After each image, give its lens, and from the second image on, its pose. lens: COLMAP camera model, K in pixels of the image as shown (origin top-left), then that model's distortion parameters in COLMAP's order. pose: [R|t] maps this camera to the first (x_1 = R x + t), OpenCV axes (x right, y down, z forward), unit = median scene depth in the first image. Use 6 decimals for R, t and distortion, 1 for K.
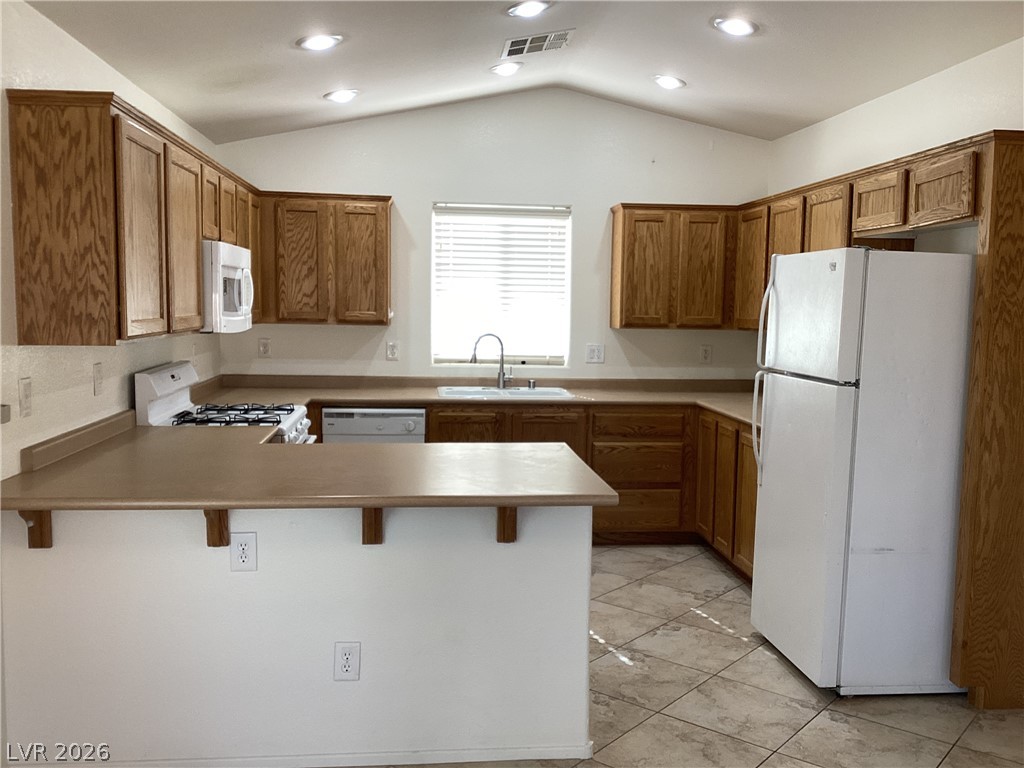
lens RADIAL K [[926.7, 0, 519.8], [0, 926.7, 388.6], [0, 0, 1]] dist [0.106622, -0.216756]
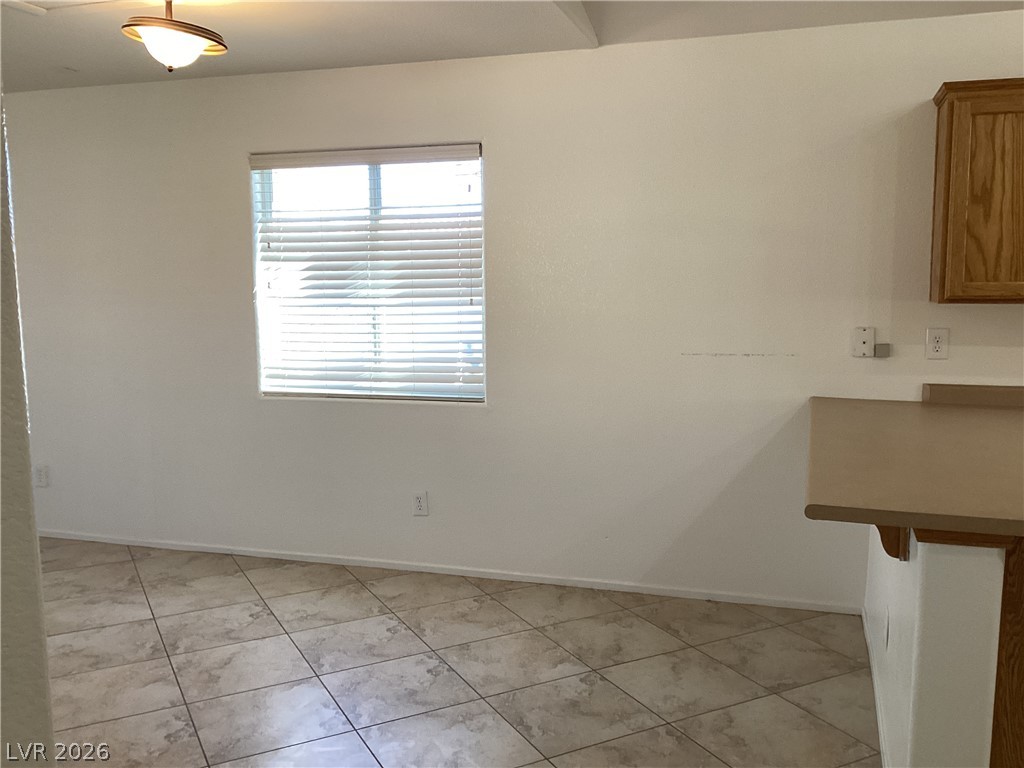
lens RADIAL K [[921.1, 0, 523.1], [0, 921.1, 389.0], [0, 0, 1]] dist [0.116464, -0.220339]
pose [[-0.399276, 0.105997, -0.910683, 0.460811], [-0.085362, 0.984682, 0.152036, -0.040500], [0.912848, 0.138442, -0.384112, 0.547823]]
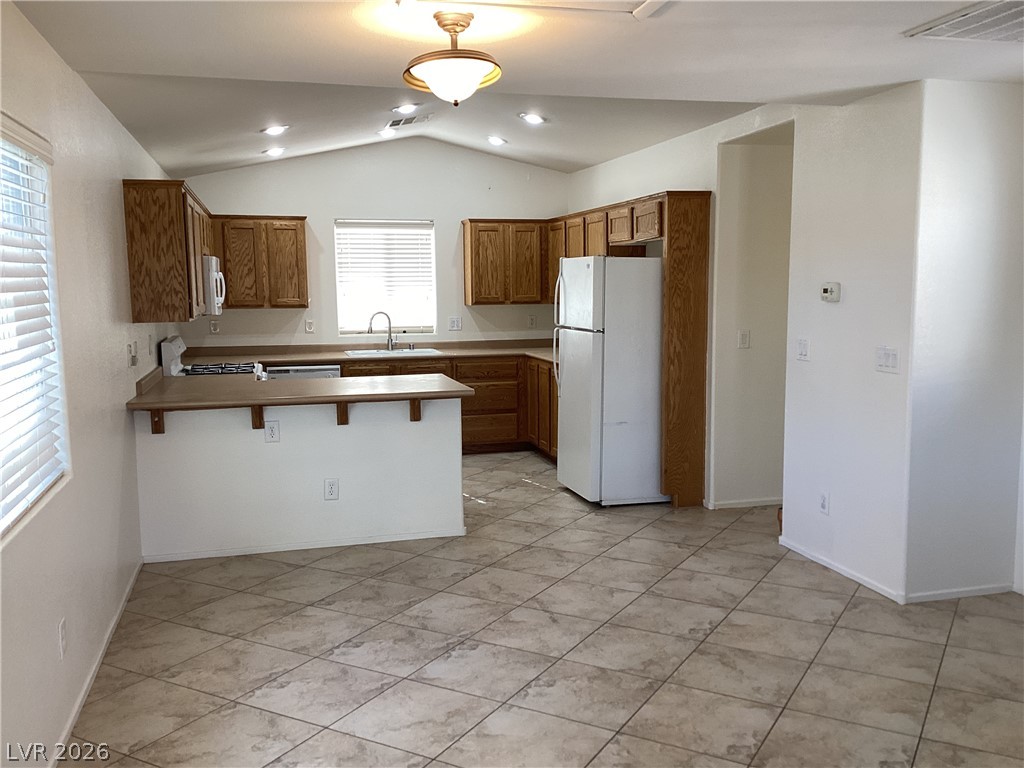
lens RADIAL K [[921.1, 0, 523.1], [0, 921.1, 389.0], [0, 0, 1]] dist [0.116464, -0.220339]
pose [[0.986446, -0.045235, 0.157727, -0.049774], [0.041799, 0.998812, 0.025033, 0.035423], [-0.158672, -0.018100, 0.987165, -0.470923]]
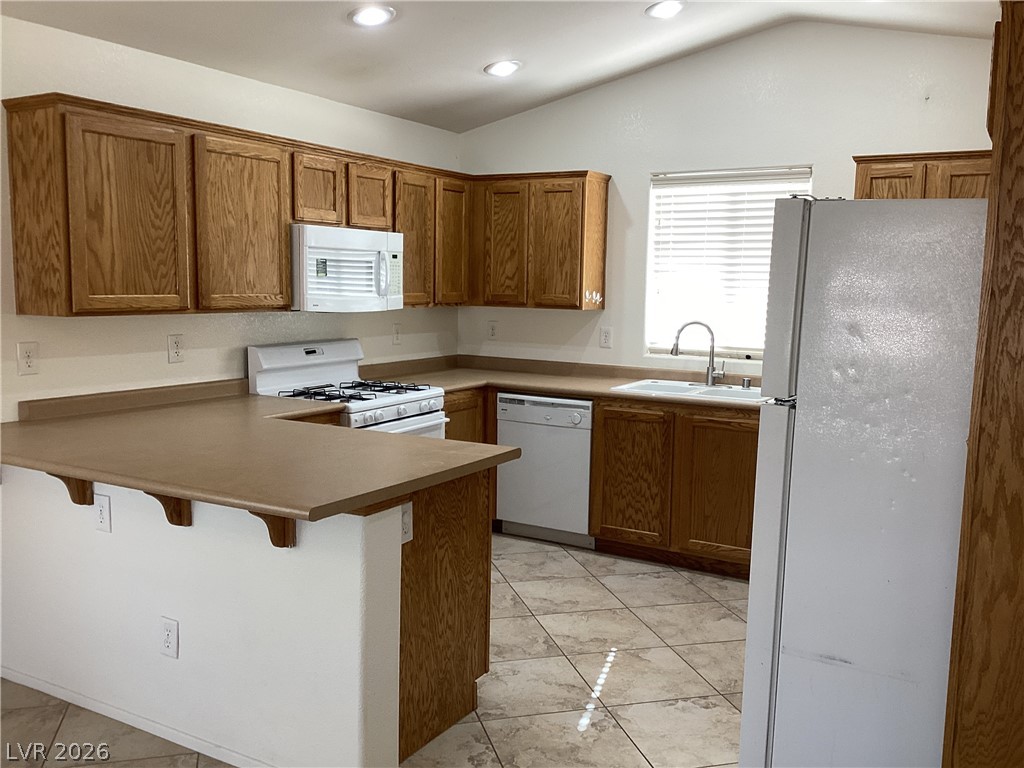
lens RADIAL K [[921.1, 0, 523.1], [0, 921.1, 389.0], [0, 0, 1]] dist [0.116464, -0.220339]
pose [[0.809391, 0.067252, -0.583407, 0.378288], [-0.059851, 0.997695, 0.031974, -0.015497], [0.584213, 0.009038, 0.811550, 0.224934]]
